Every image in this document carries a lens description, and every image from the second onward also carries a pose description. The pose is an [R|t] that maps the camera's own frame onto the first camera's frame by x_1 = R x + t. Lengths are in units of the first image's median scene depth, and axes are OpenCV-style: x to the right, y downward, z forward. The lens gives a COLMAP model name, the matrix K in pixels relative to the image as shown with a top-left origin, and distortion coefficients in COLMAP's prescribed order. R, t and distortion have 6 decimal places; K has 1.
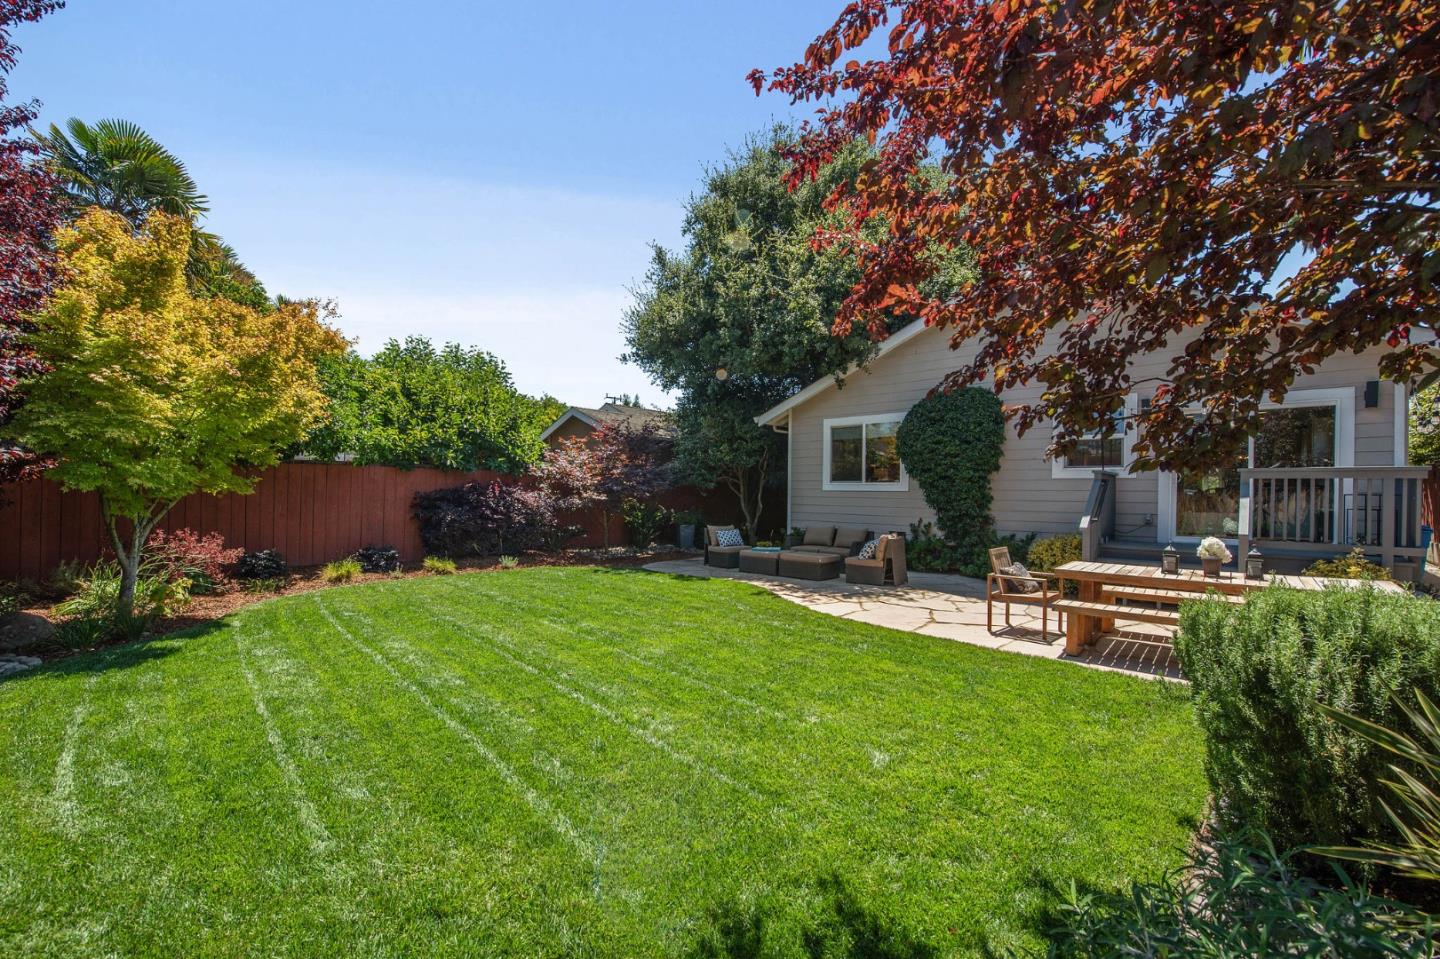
lens RADIAL K [[586.7, 0, 721.5], [0, 586.7, 485.2], [0, 0, 1]] dist [-0.001872, -0.000110]
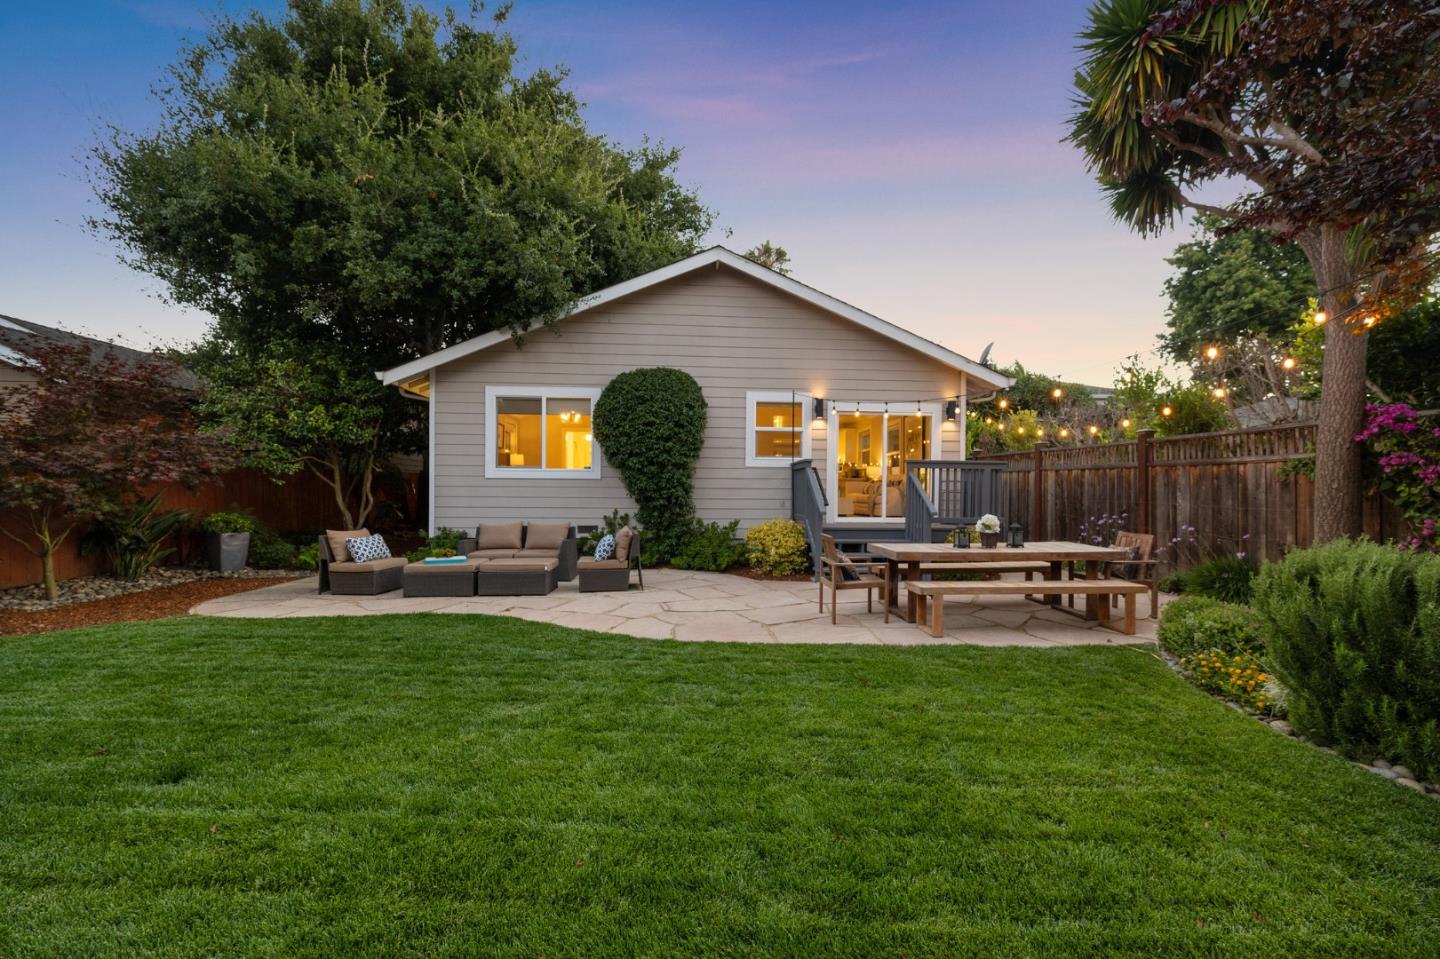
lens RADIAL K [[586.7, 0, 721.5], [0, 586.7, 485.2], [0, 0, 1]] dist [-0.001872, -0.000110]
pose [[0.706878, -0.003212, 0.707328, -0.167860], [-0.005280, 0.999938, 0.009817, 0.010359], [-0.707316, -0.010674, 0.706817, 0.249049]]
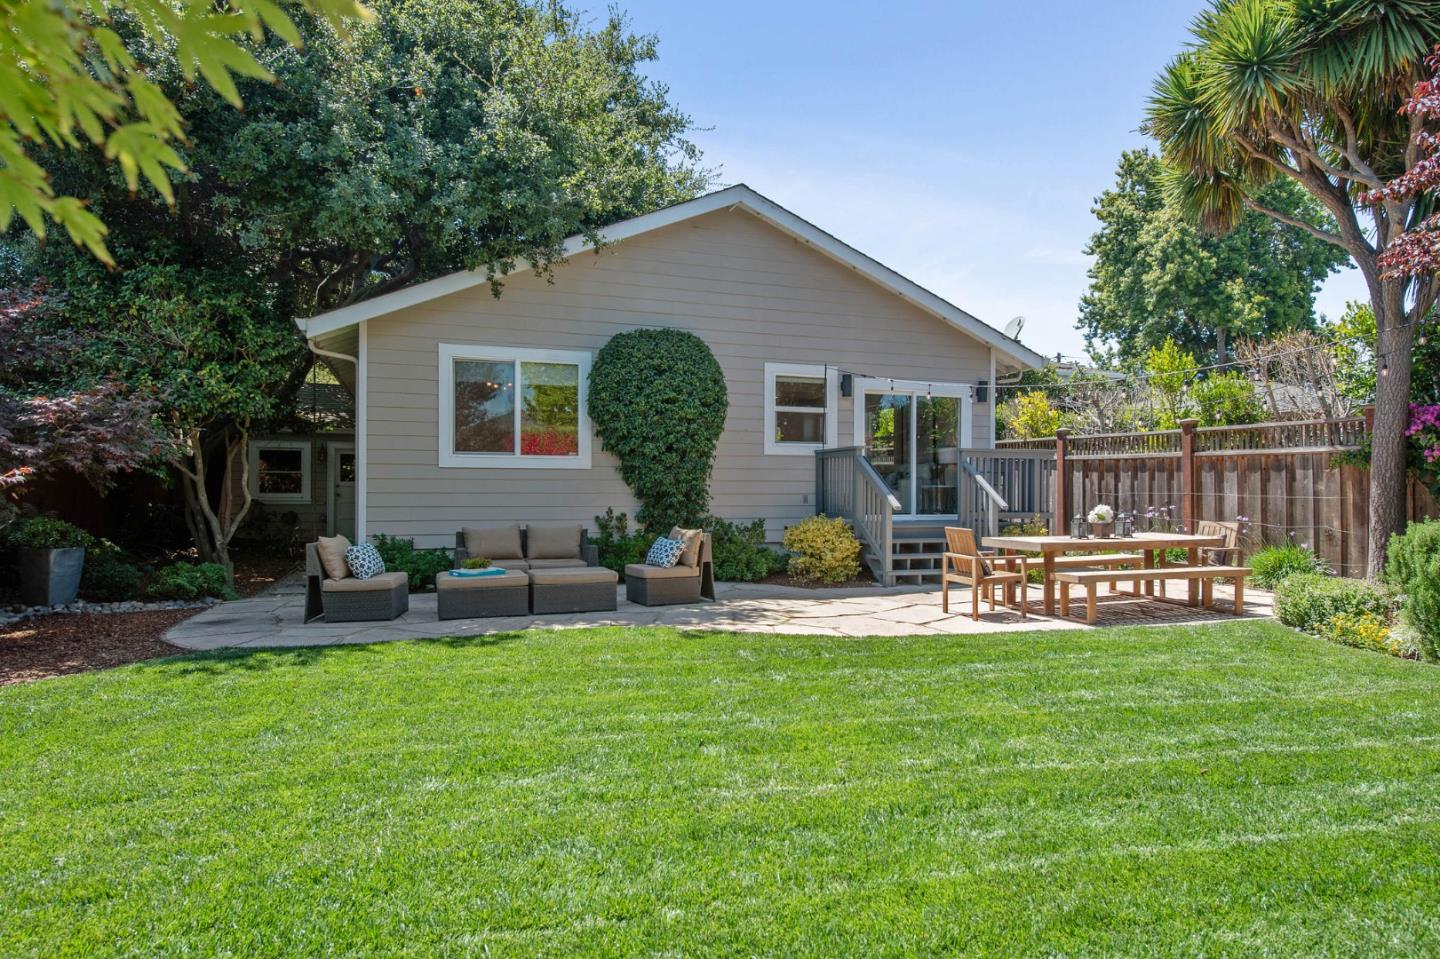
lens RADIAL K [[854.7, 0, 720.0], [0, 854.7, 479.5], [0, 0, 1]] dist [0.004335, -0.000032]
pose [[0.487654, -0.002084, 0.873034, -0.458655], [-0.005755, 0.999968, 0.005601, 0.015828], [-0.873018, -0.007756, 0.487626, 0.379007]]
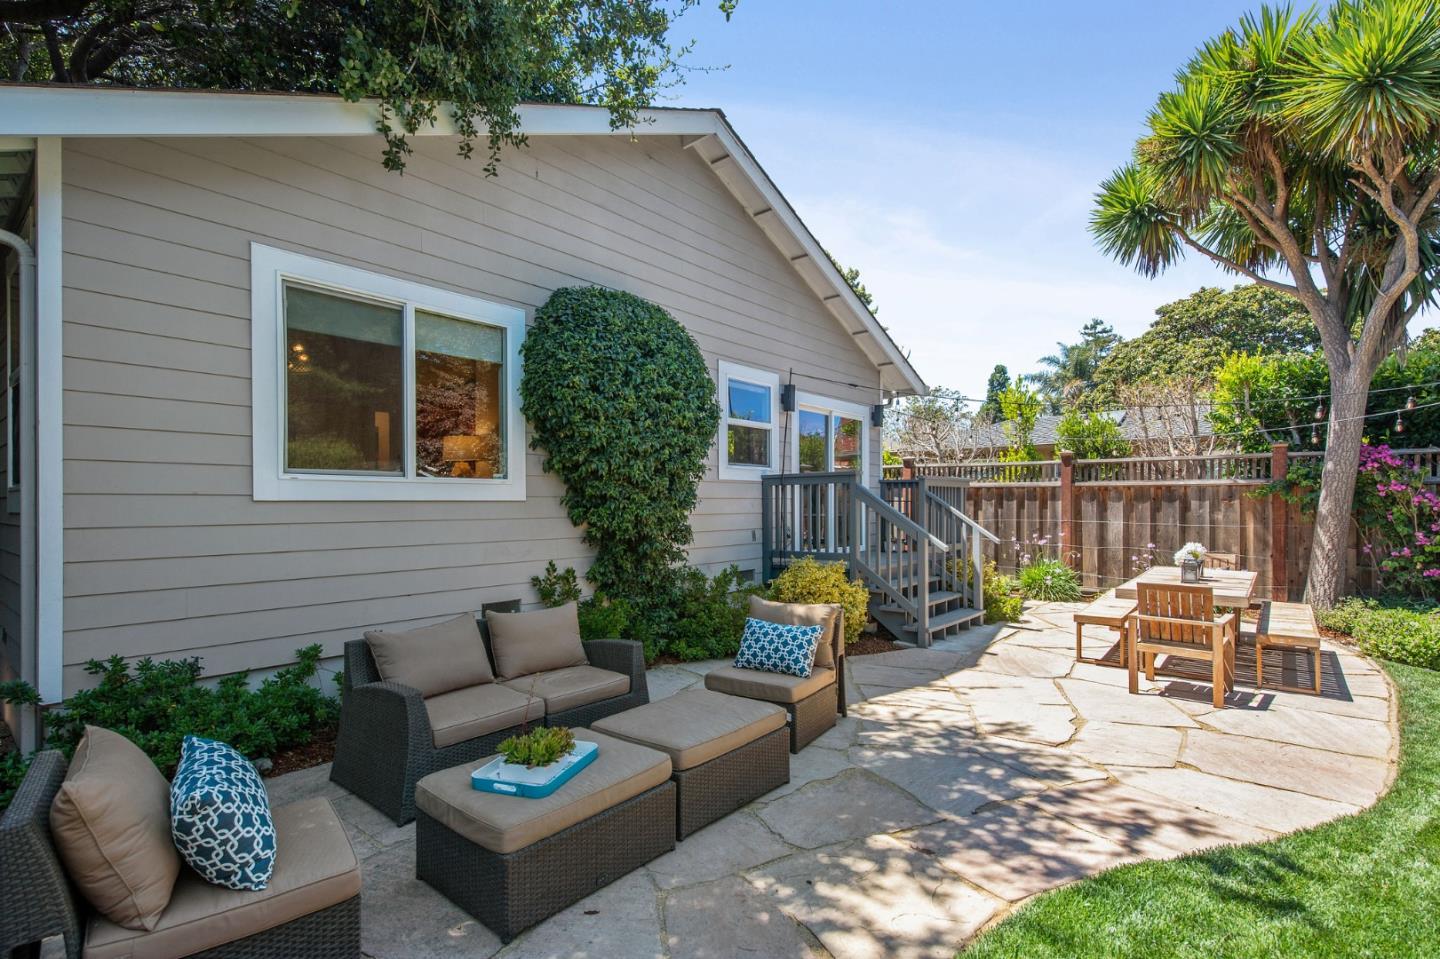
lens RADIAL K [[688.7, 0, 716.5], [0, 688.7, 497.7], [0, 0, 1]] dist [0.001906, -0.000183]
pose [[-0.021672, -0.004756, 0.999754, -0.169543], [-0.008326, 0.999955, 0.004577, 0.004903], [-0.999730, -0.008225, -0.021711, 0.852561]]
